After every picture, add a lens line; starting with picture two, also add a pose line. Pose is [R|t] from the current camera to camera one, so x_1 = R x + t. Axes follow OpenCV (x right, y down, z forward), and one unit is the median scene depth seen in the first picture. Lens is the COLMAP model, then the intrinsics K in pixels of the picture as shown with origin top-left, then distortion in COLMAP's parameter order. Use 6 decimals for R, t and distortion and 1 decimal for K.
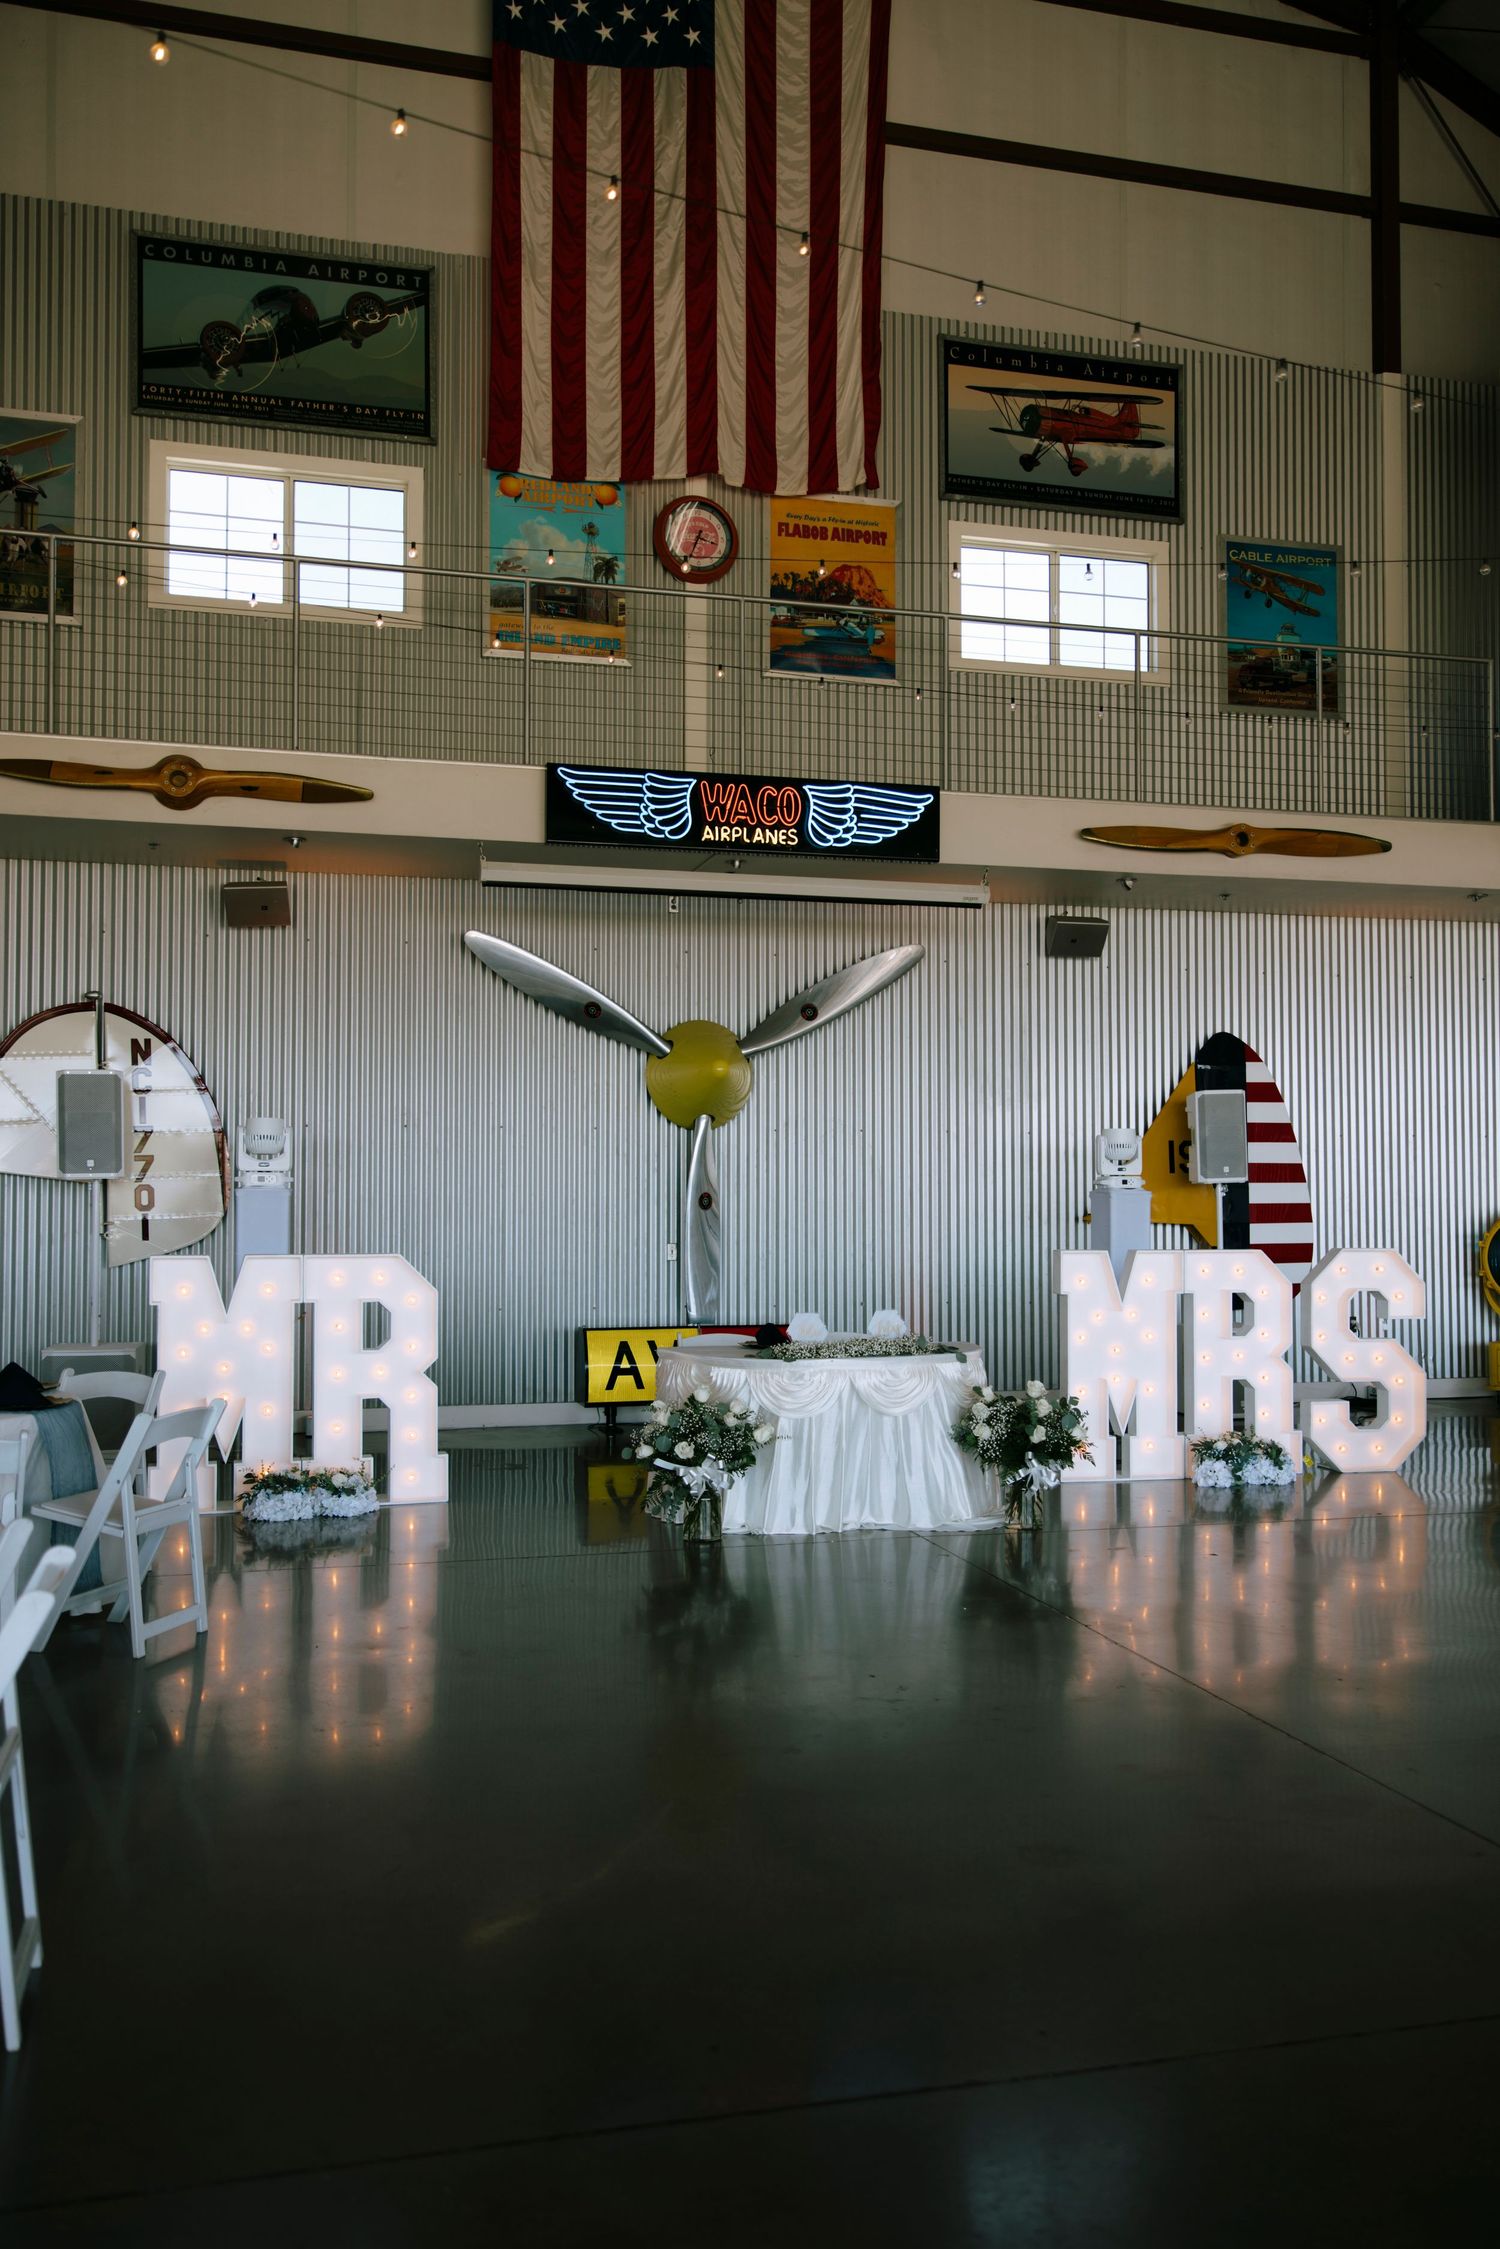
lens RADIAL K [[1843.9, 0, 749.7], [0, 1843.9, 1124.3], [0, 0, 1]] dist [0.007201, 0.001998]
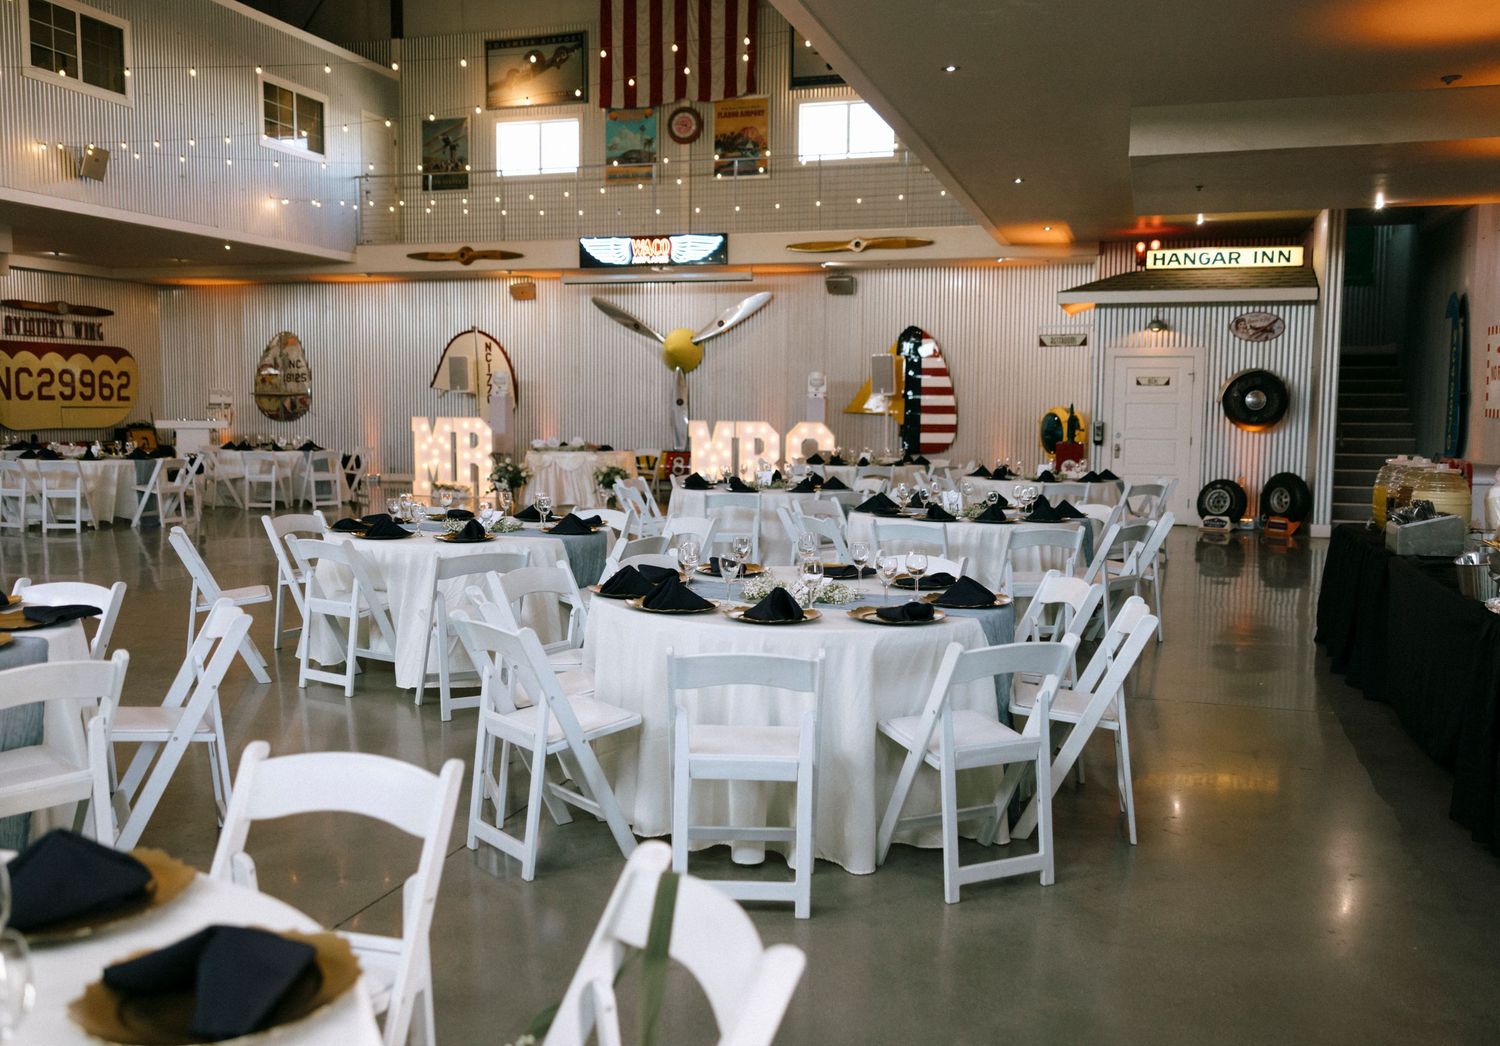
lens RADIAL K [[1268.7, 0, 746.8], [0, 1268.7, 519.1], [0, 0, 1]] dist [0.007921, 0.003679]
pose [[0.841169, 0.056277, -0.537835, 1.019623], [0.014811, 0.991799, 0.126943, -0.018098], [0.540569, -0.114746, 0.833438, -0.419154]]
